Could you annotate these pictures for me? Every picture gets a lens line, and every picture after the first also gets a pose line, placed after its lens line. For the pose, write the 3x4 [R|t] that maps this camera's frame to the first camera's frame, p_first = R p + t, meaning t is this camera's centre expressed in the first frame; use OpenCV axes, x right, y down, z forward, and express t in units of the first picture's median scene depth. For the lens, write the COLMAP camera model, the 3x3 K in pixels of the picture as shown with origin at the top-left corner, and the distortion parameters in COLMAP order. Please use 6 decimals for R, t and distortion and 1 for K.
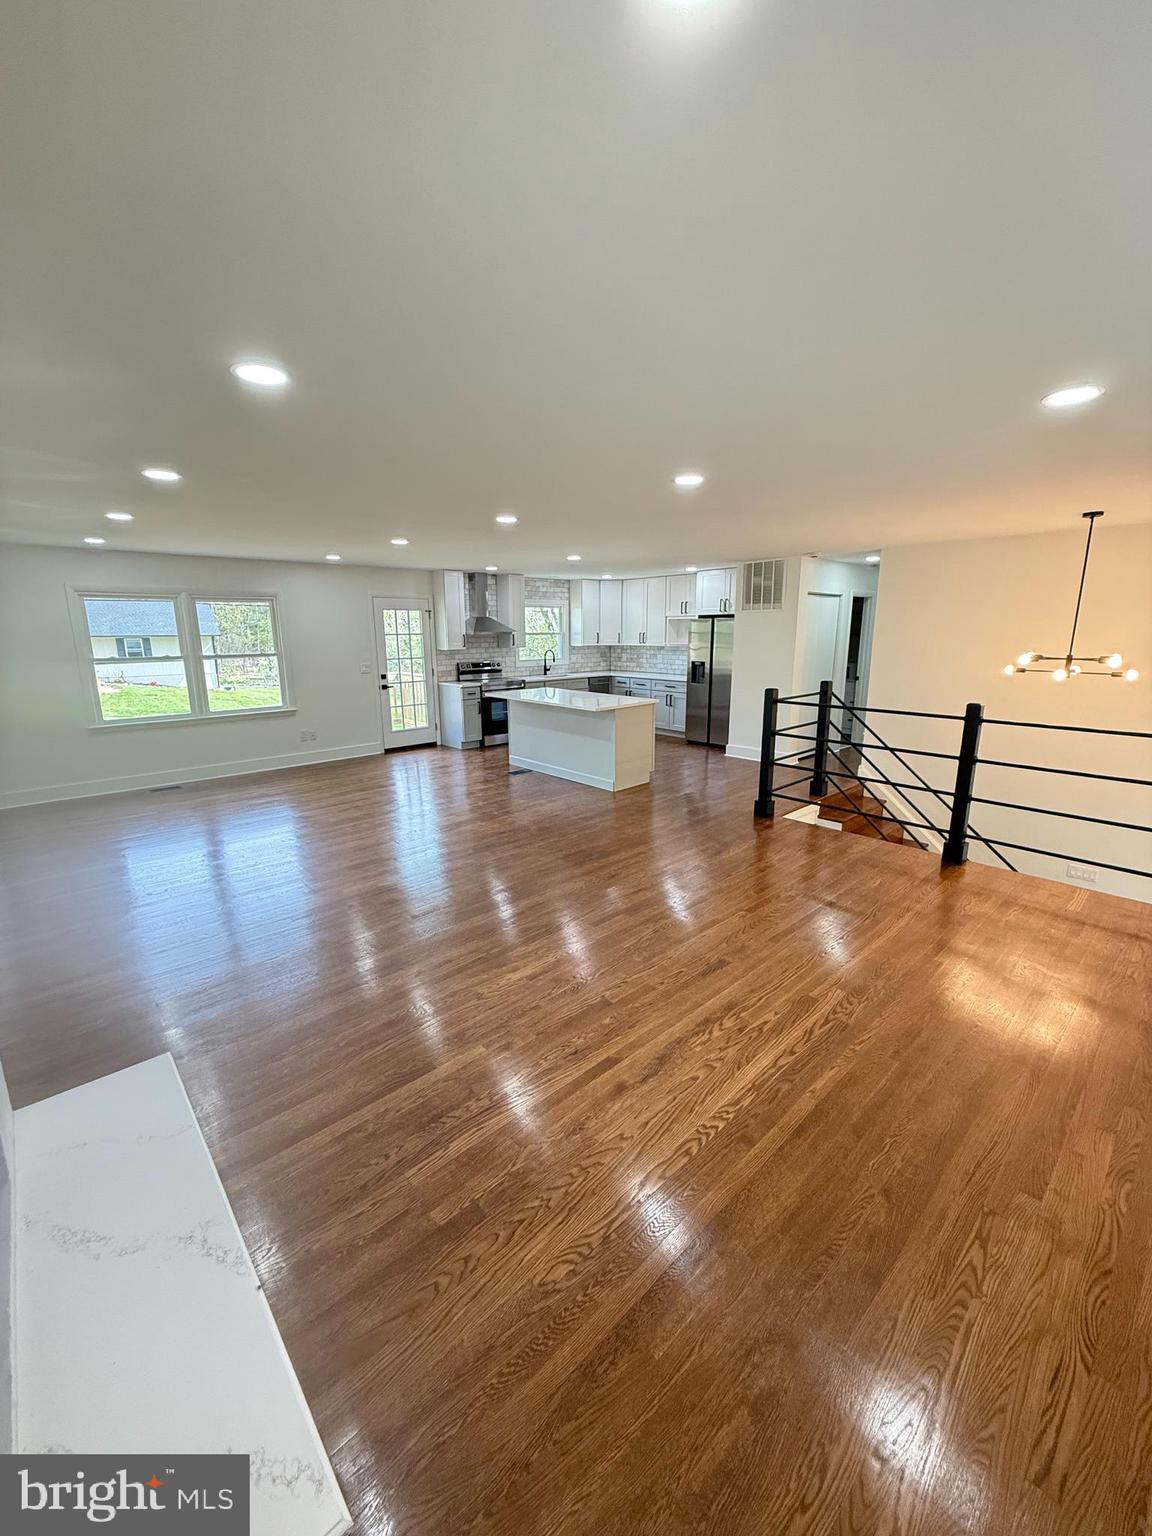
lens RADIAL K [[615.8, 0, 576.0], [0, 615.8, 768.0], [0, 0, 1]] dist [-0.000072, -0.000255]
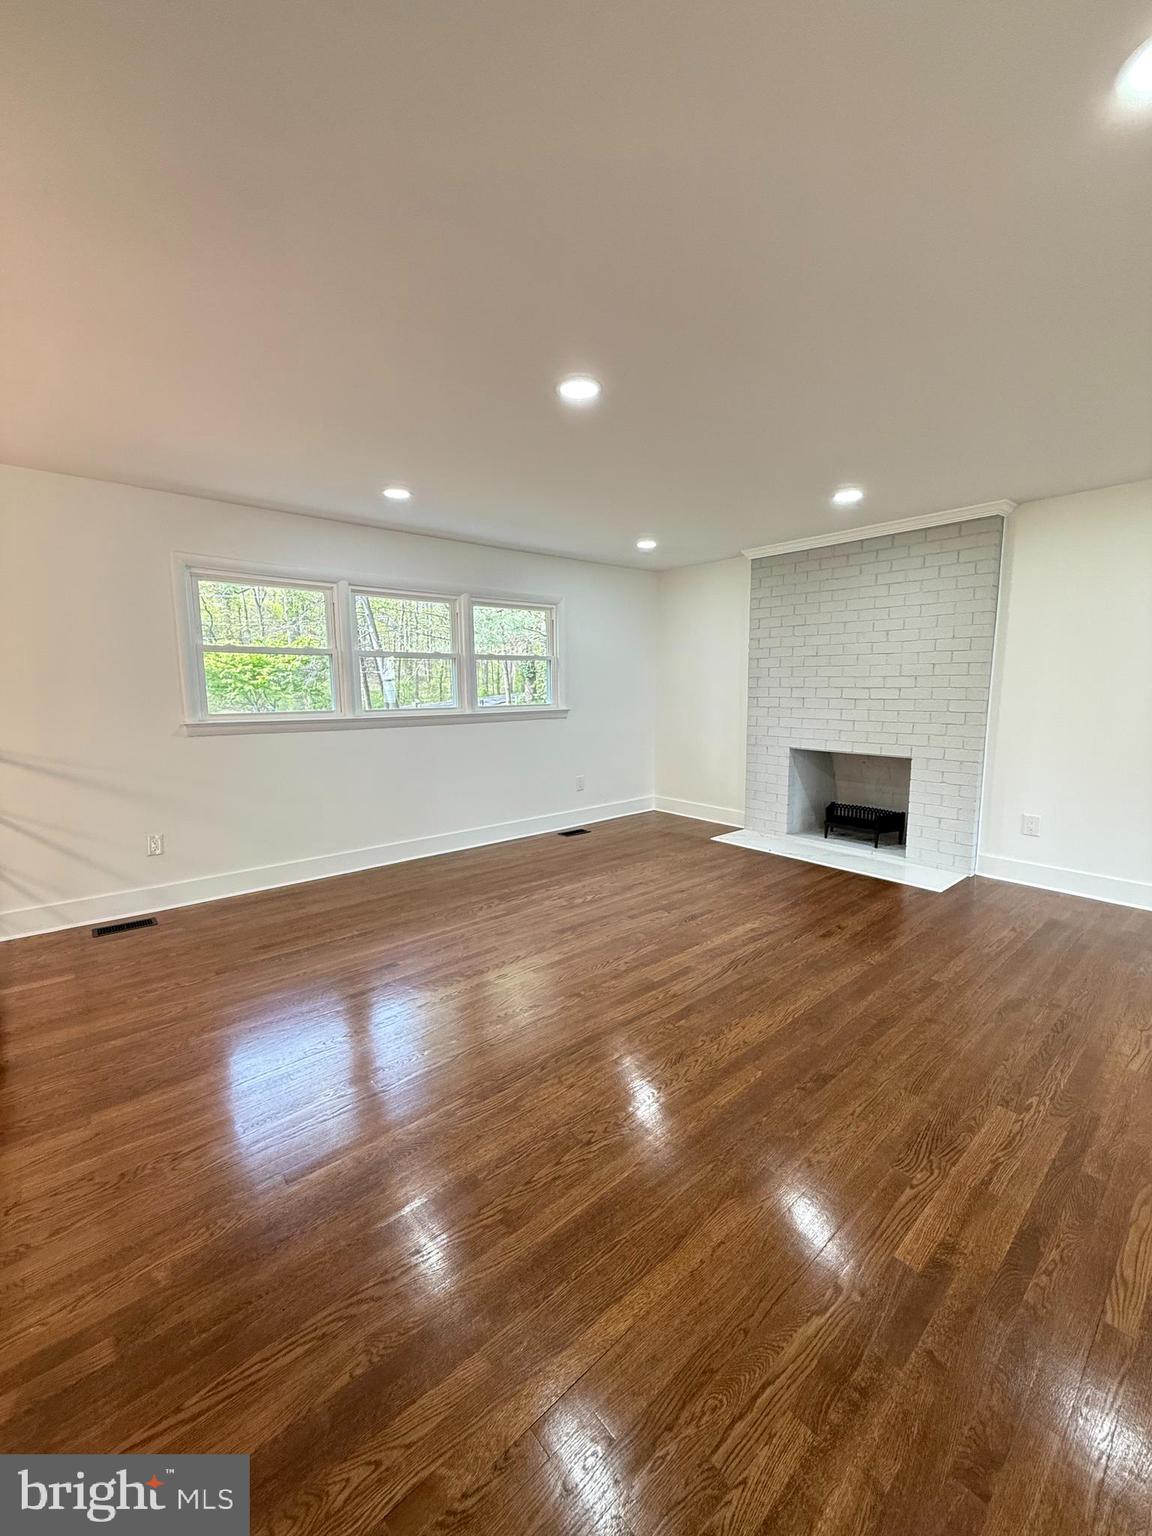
lens RADIAL K [[615.8, 0, 576.0], [0, 615.8, 768.0], [0, 0, 1]] dist [-0.000072, -0.000255]
pose [[-0.999416, 0.007232, 0.033385, 0.061361], [0.018539, 0.935704, 0.352297, -0.114104], [-0.028690, 0.352711, -0.935292, 0.669304]]
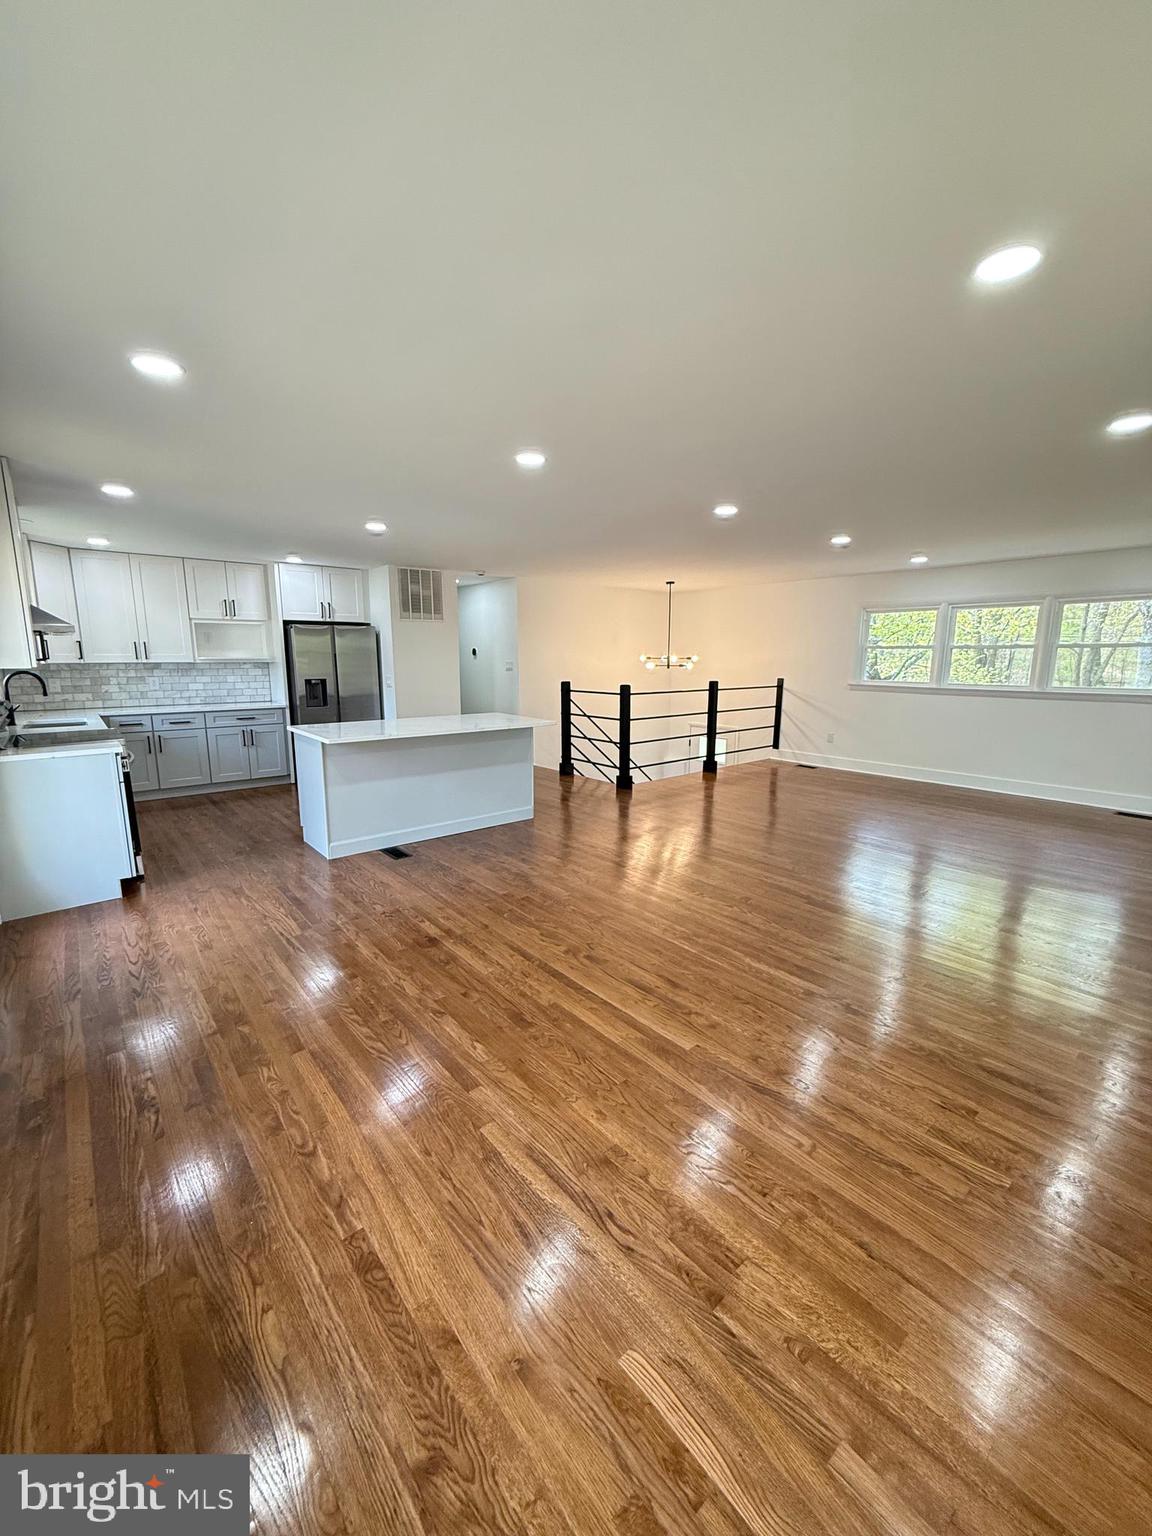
lens RADIAL K [[615.8, 0, 576.0], [0, 615.8, 768.0], [0, 0, 1]] dist [-0.000072, -0.000255]
pose [[0.030550, -0.174061, 0.984261, -0.564163], [0.219817, 0.961783, 0.163263, -0.113693], [-0.975063, 0.211369, 0.067644, 0.620495]]
